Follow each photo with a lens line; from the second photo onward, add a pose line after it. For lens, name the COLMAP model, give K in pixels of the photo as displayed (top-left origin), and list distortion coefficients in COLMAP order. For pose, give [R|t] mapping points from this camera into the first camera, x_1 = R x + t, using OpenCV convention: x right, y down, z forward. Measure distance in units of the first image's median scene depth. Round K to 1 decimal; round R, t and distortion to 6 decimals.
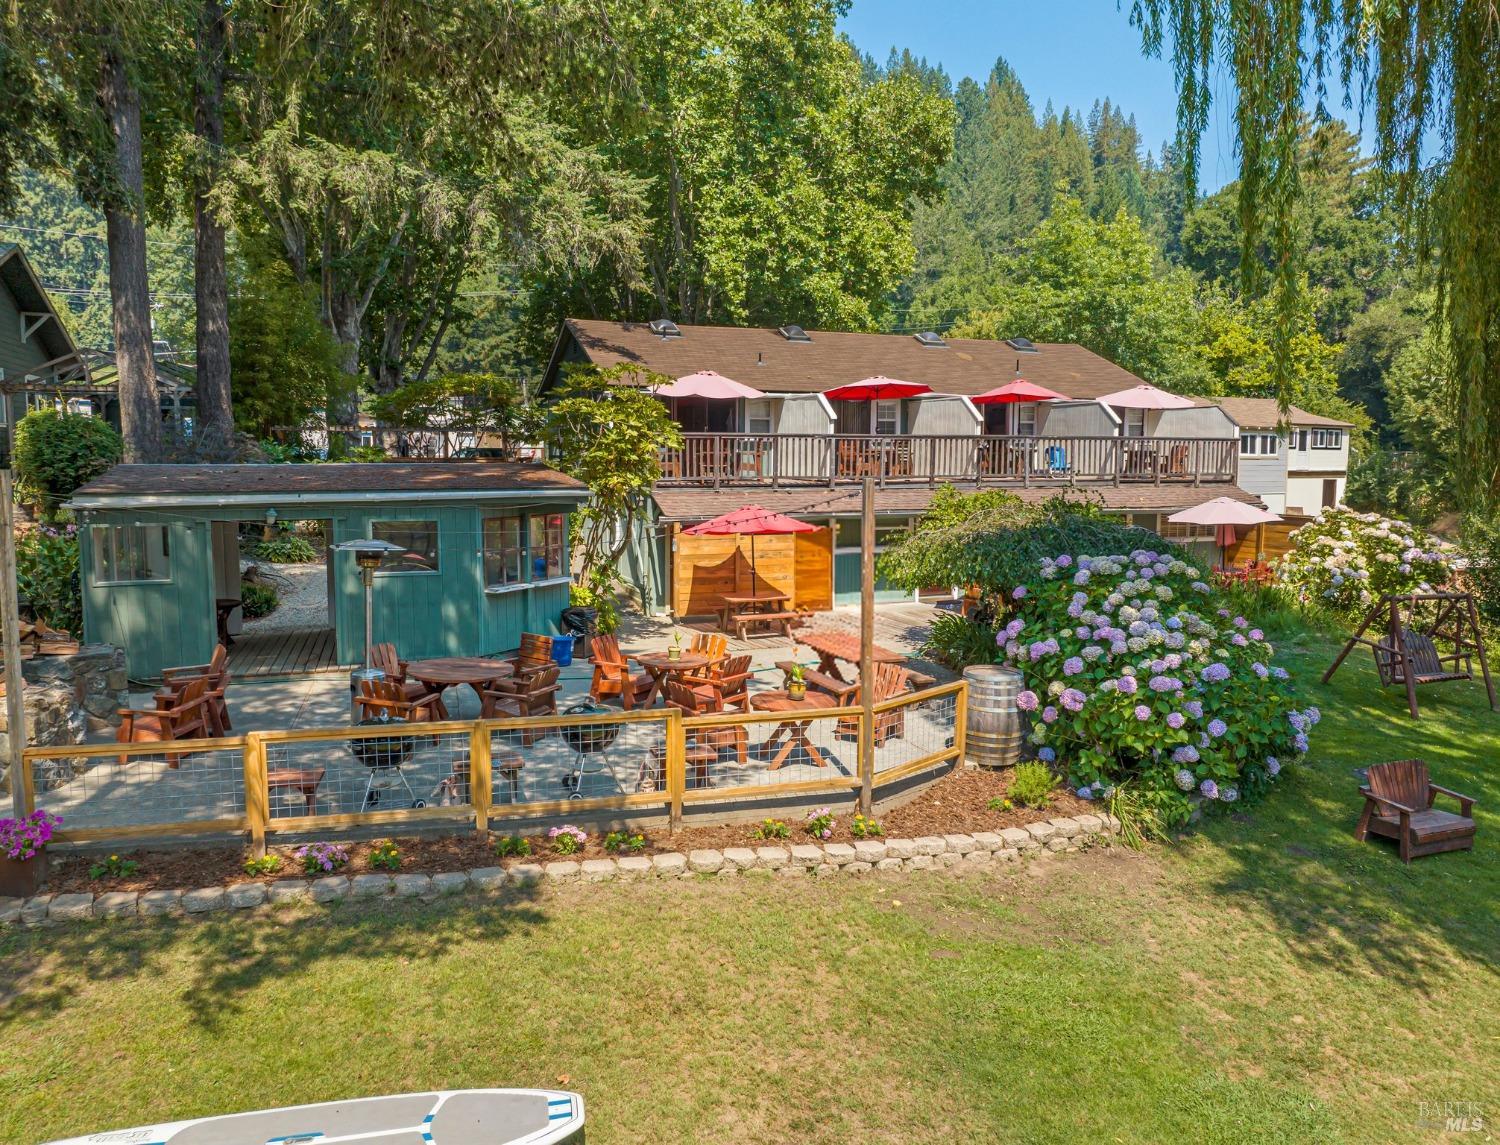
lens RADIAL K [[1089.5, 0, 750.0], [0, 1089.5, 572.5], [0, 0, 1]] dist [-0.032805, -0.005529]
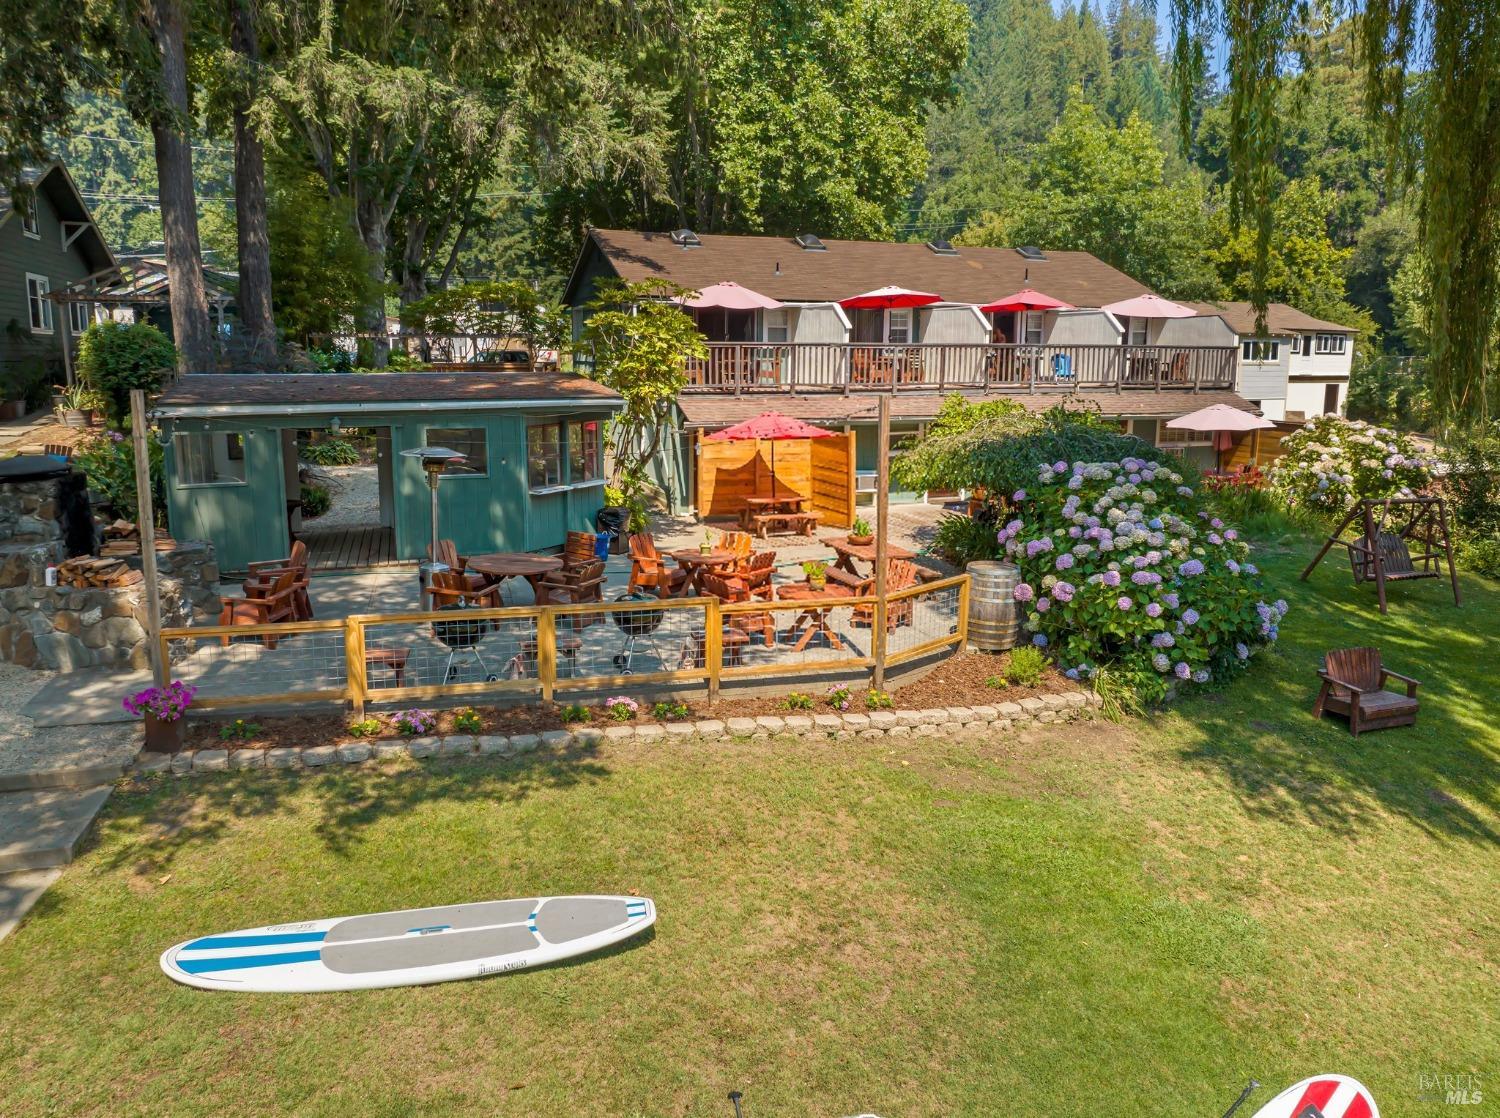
lens RADIAL K [[1080.7, 0, 750.0], [0, 1080.7, 559.0], [0, 0, 1]] dist [-0.040325, 0.002707]
pose [[0.999959, 0.002900, -0.008571, -0.010780], [-0.002206, 0.996796, 0.079959, -0.002908], [0.008775, -0.079937, 0.996761, -0.067425]]
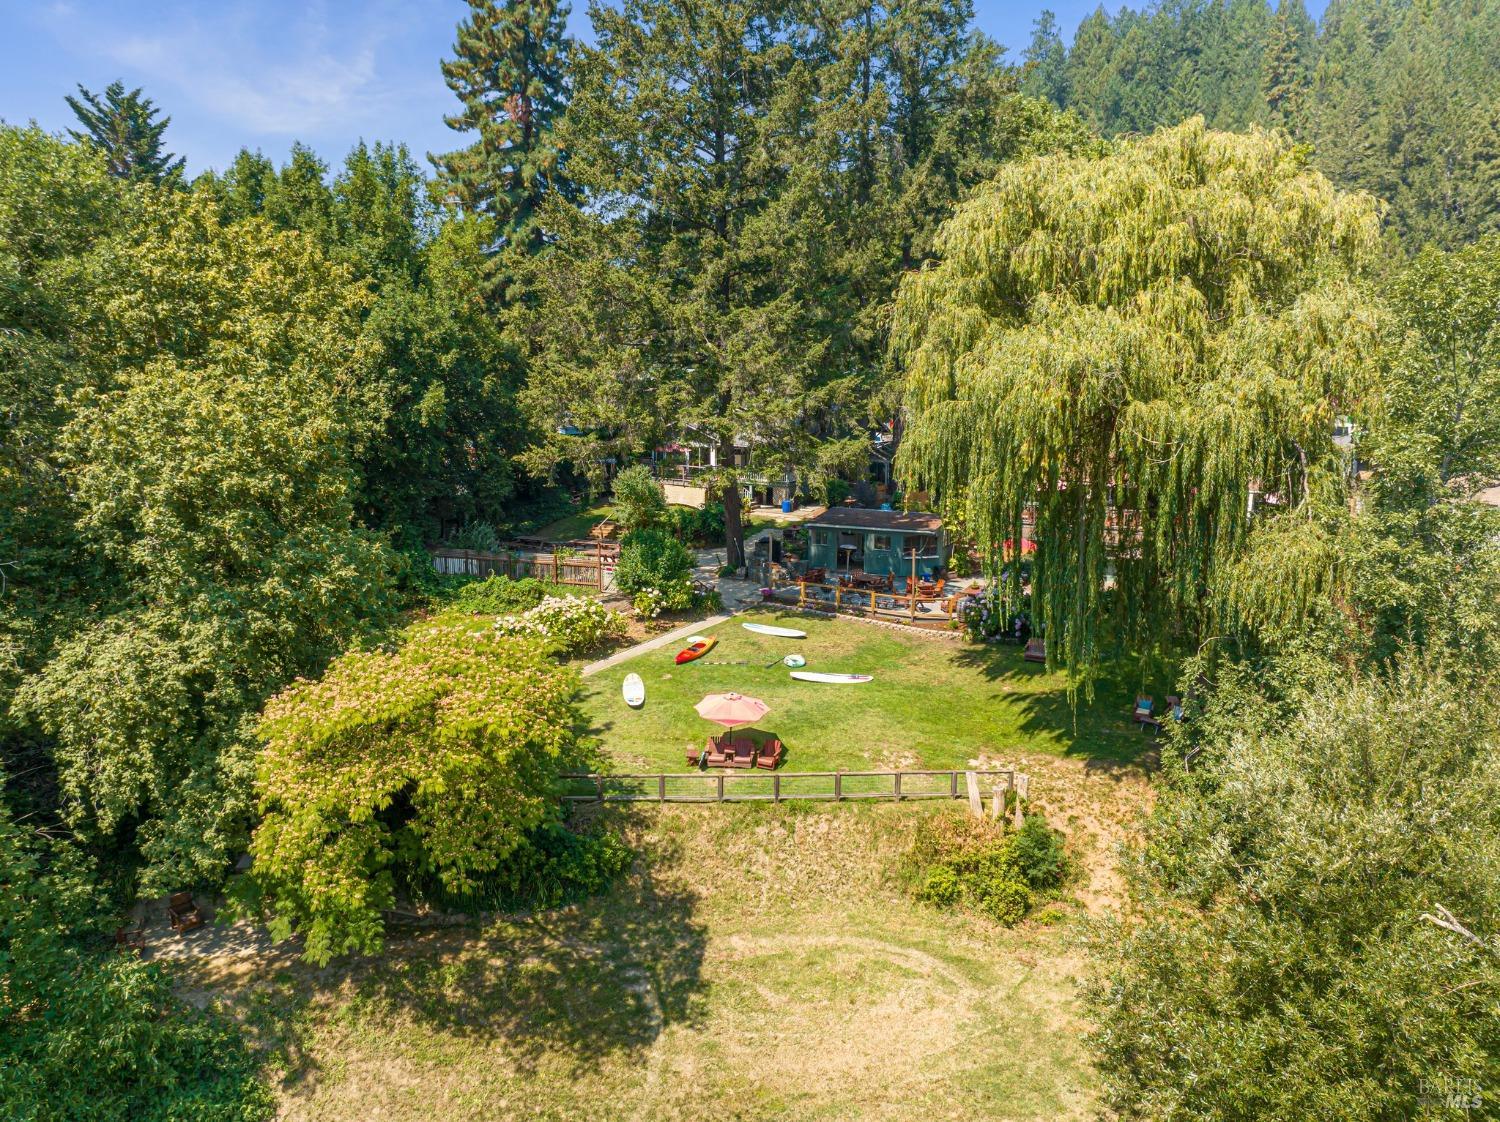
lens RADIAL K [[1054.5, 0, 750.0], [0, 1054.5, 561.0], [0, 0, 1]] dist [-0.036317, -0.000207]
pose [[0.678977, 0.134970, -0.721647, 1.550557], [-0.078003, 0.990654, 0.111892, -0.259363], [0.730004, -0.019681, 0.683159, -1.382705]]
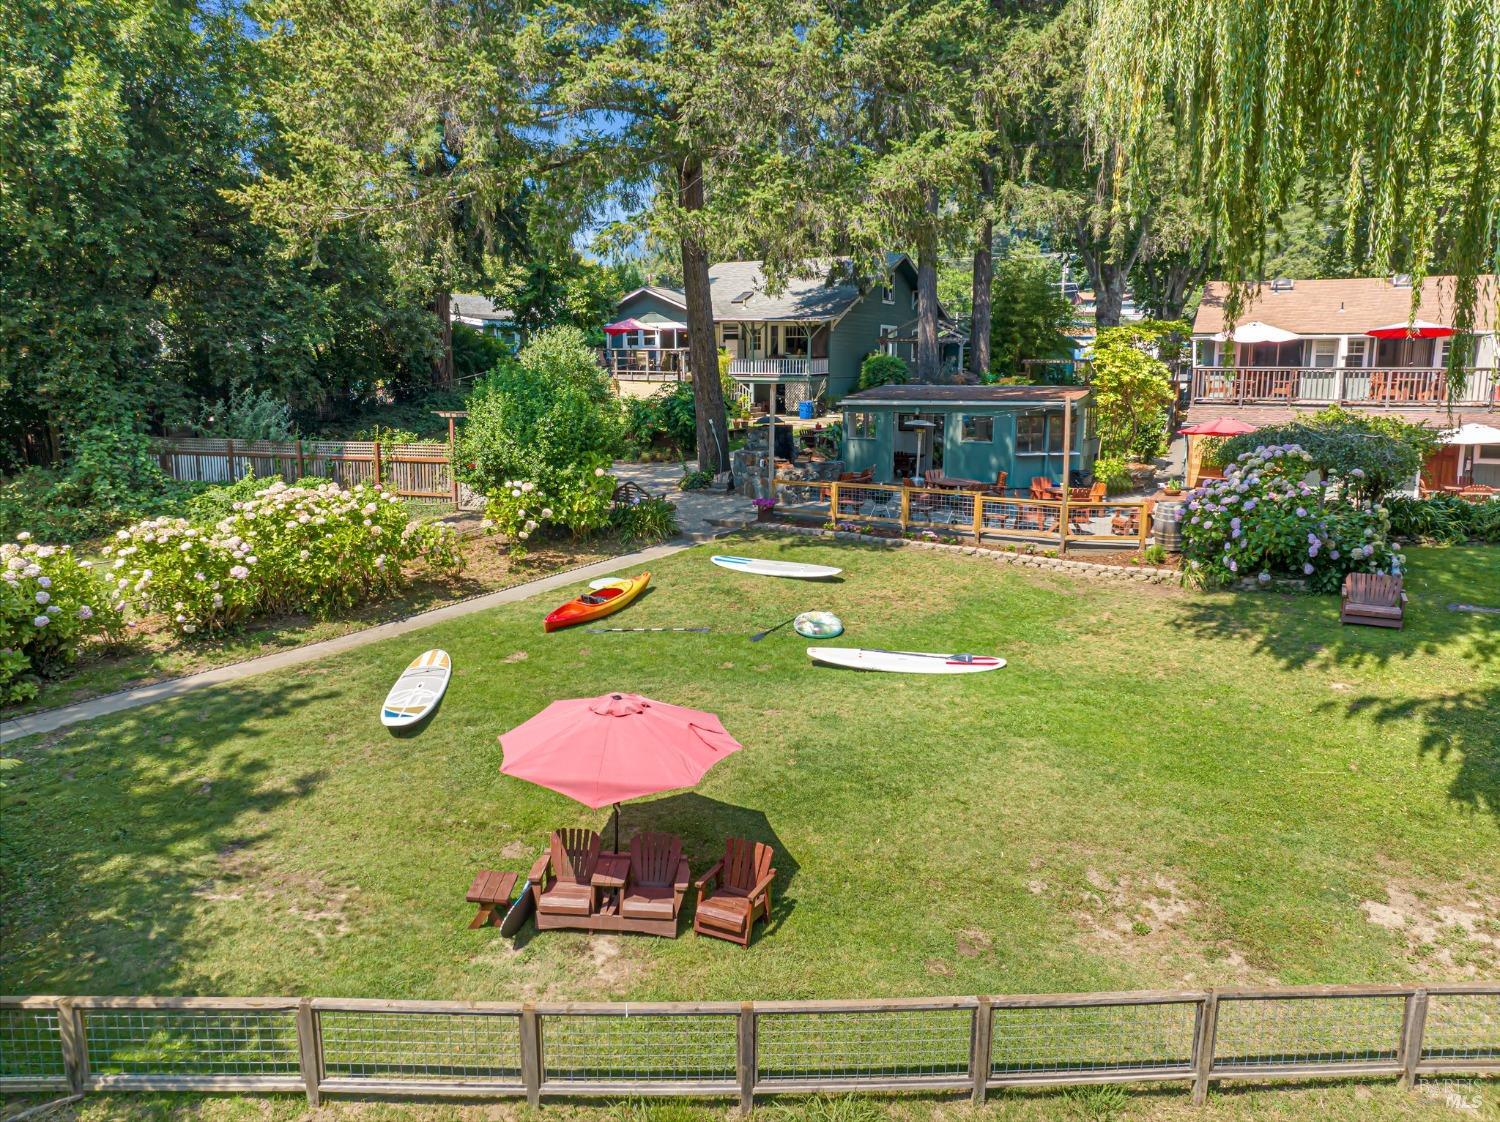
lens RADIAL K [[1053.5, 0, 750.0], [0, 1053.5, 561.0], [0, 0, 1]] dist [-0.006721, -0.101174]
pose [[0.661775, 0.129080, -0.738507, 0.701526], [-0.076532, 0.991552, 0.104729, 0.037893], [0.745786, -0.012788, 0.666063, -0.486562]]
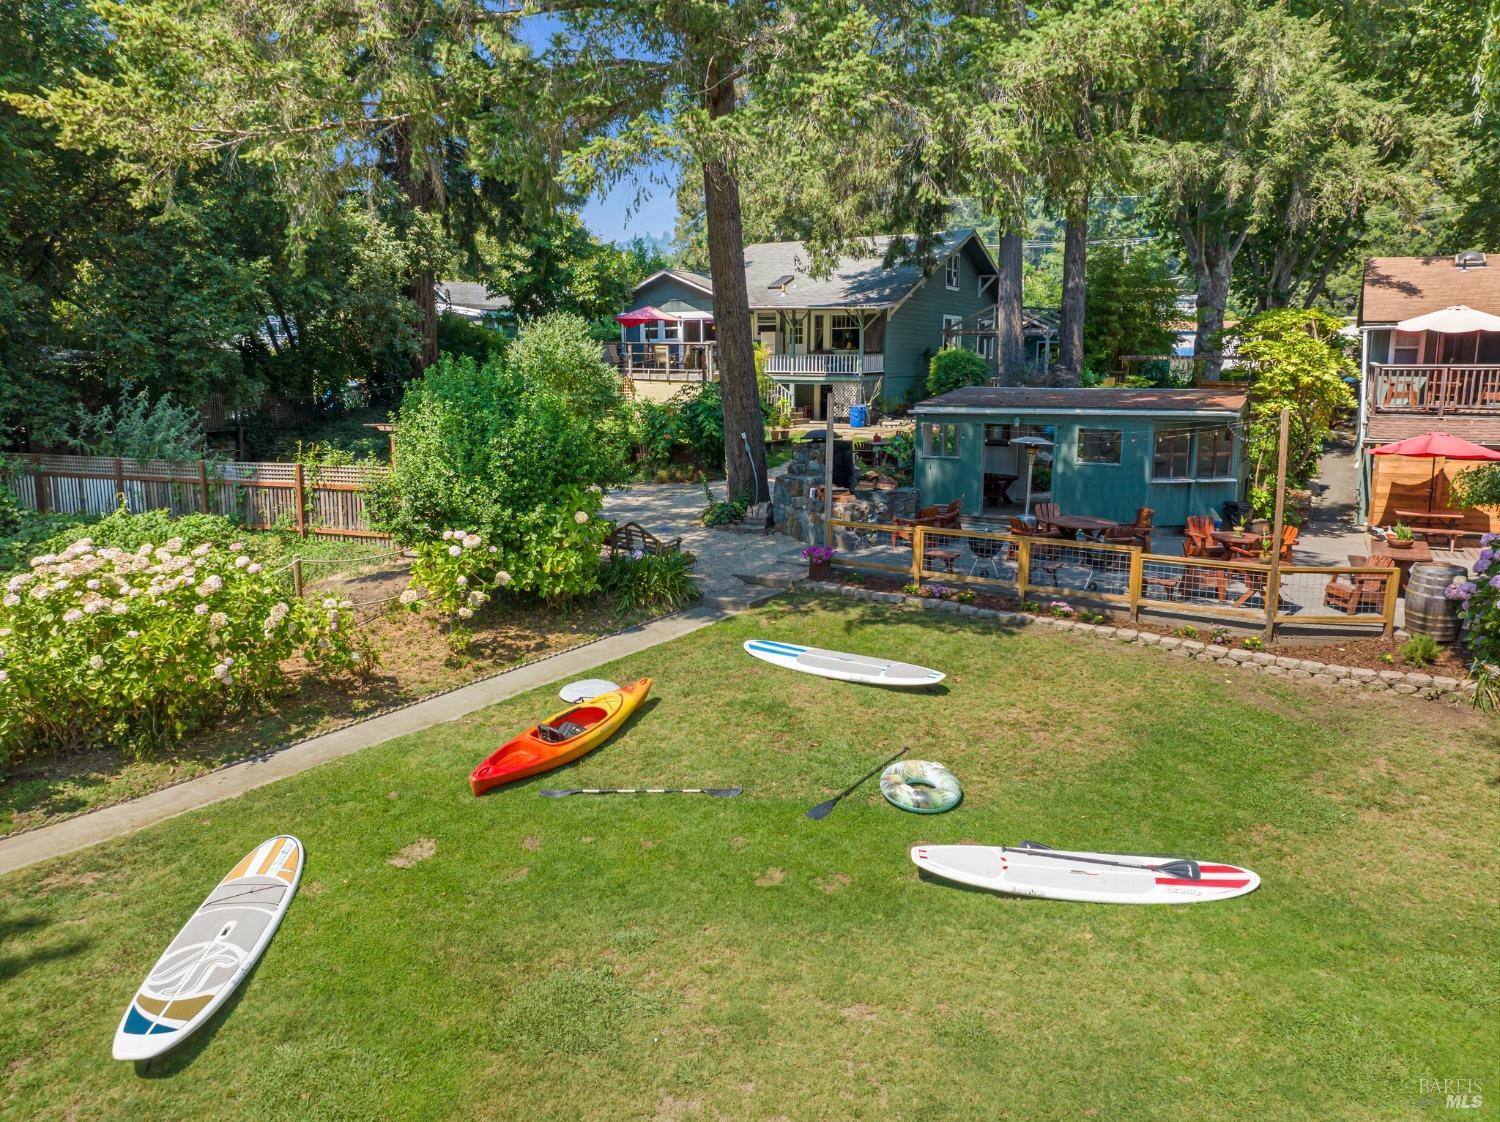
lens RADIAL K [[1054.5, 0, 750.0], [0, 1054.5, 561.0], [0, 0, 1]] dist [-0.036317, -0.000207]
pose [[0.639553, 0.133906, -0.756995, 0.397555], [-0.079146, 0.990949, 0.108423, 0.011471], [0.764662, -0.009429, 0.644363, -0.242172]]
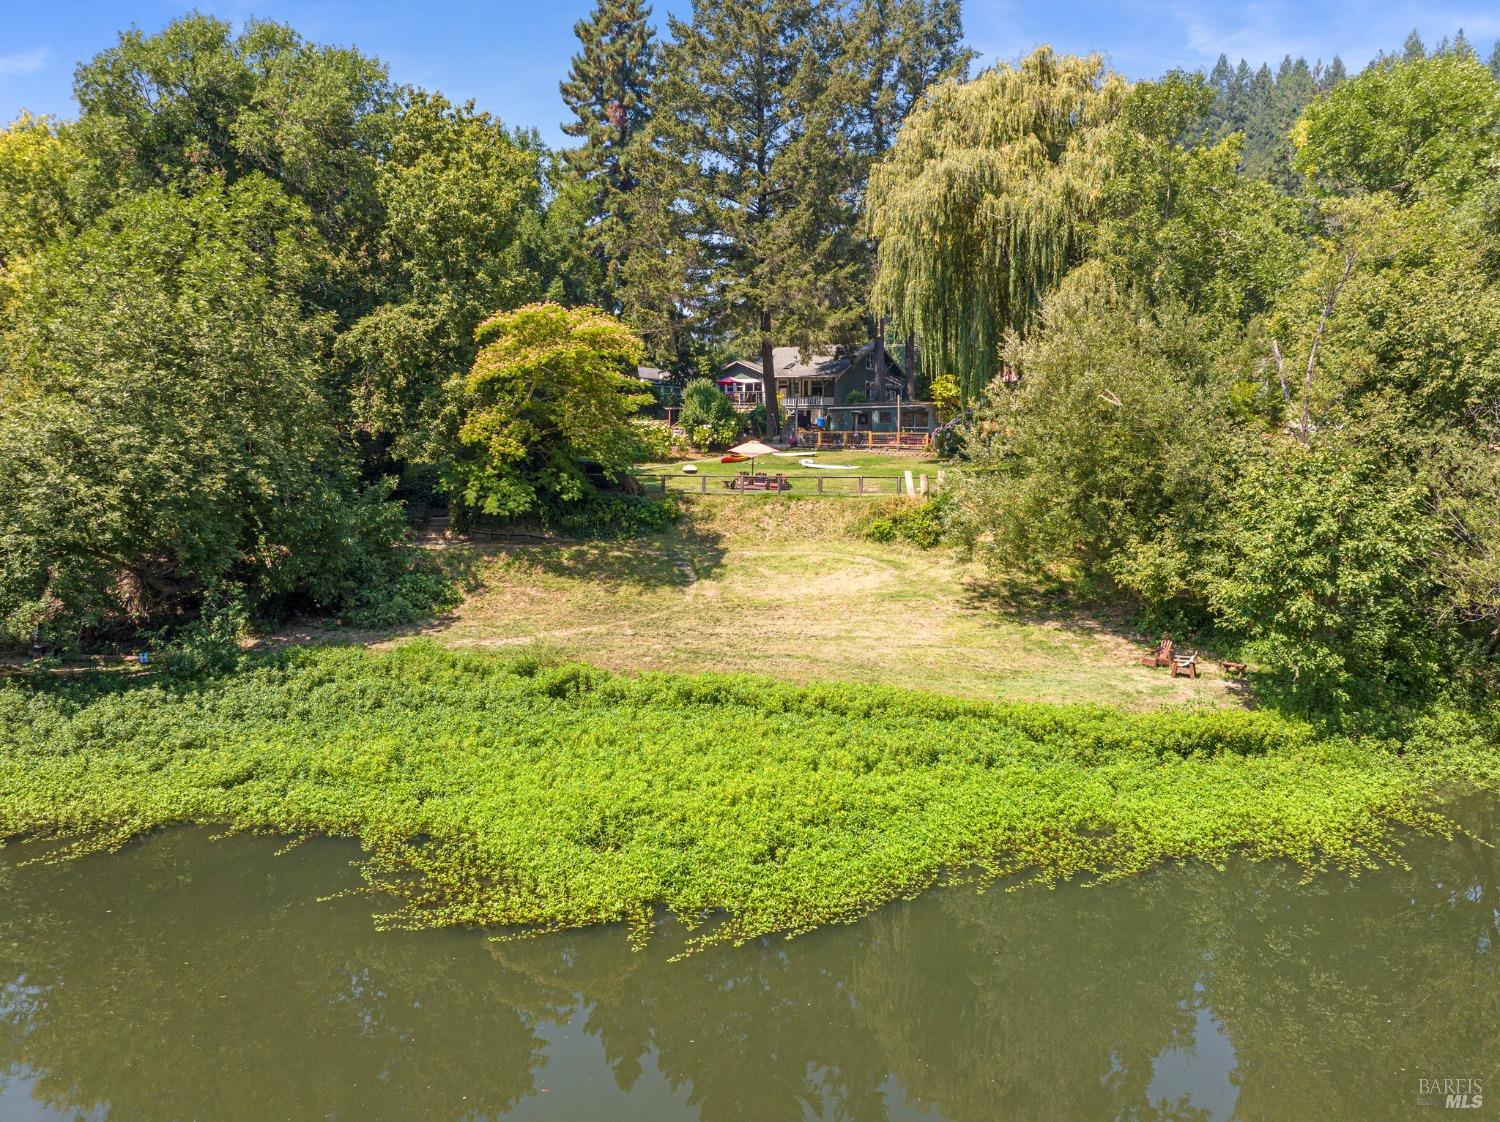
lens RADIAL K [[1054.5, 0, 750.0], [0, 1054.5, 561.0], [0, 0, 1]] dist [-0.036317, -0.000207]
pose [[0.619892, 0.080291, -0.780569, 2.369613], [-0.082650, 0.995899, 0.036803, 0.384537], [0.780323, 0.041700, 0.623985, -1.840935]]
